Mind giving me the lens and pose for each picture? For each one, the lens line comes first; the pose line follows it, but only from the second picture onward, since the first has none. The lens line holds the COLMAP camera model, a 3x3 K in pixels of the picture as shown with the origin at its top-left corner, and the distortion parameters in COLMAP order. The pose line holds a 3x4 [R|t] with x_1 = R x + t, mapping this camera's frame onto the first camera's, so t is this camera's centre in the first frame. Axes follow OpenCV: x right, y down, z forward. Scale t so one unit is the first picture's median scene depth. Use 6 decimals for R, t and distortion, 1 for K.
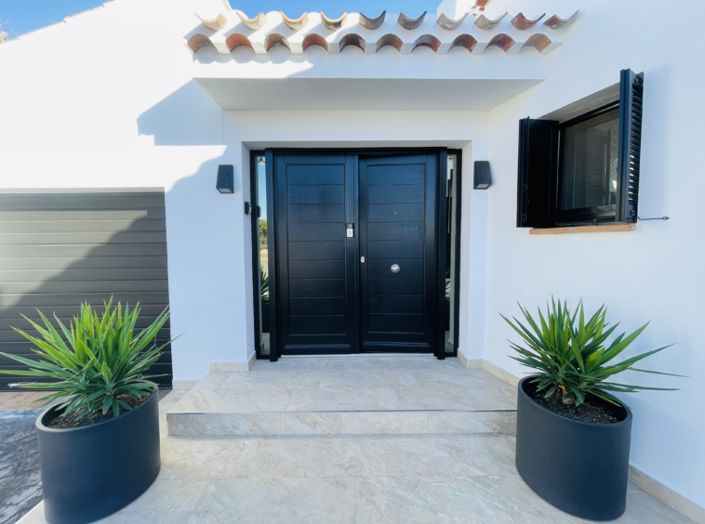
lens RADIAL K [[285.0, 0, 353.4], [0, 285.0, 246.7], [0, 0, 1]] dist [-0.000118, -0.000002]
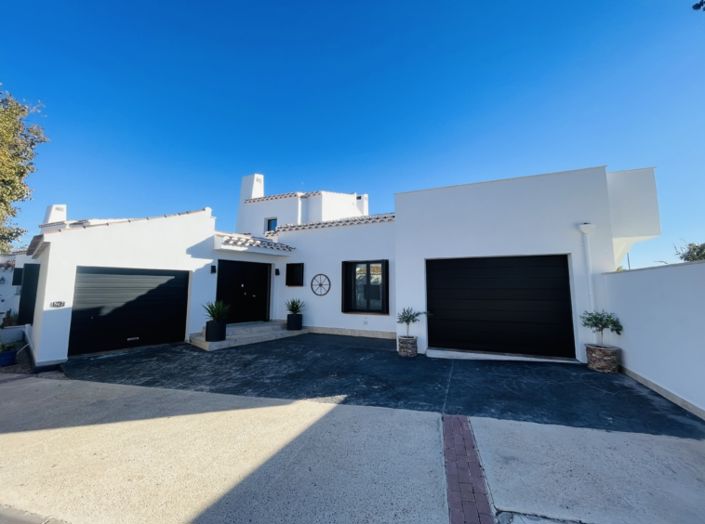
lens RADIAL K [[281.9, 0, 352.5], [0, 281.9, 262.0], [0, 0, 1]] dist [0.001098, 0.000228]
pose [[0.662229, 0.083814, 0.744600, -1.861029], [0.026229, 0.990522, -0.134823, 0.174078], [-0.748843, 0.108814, 0.653754, -2.469119]]
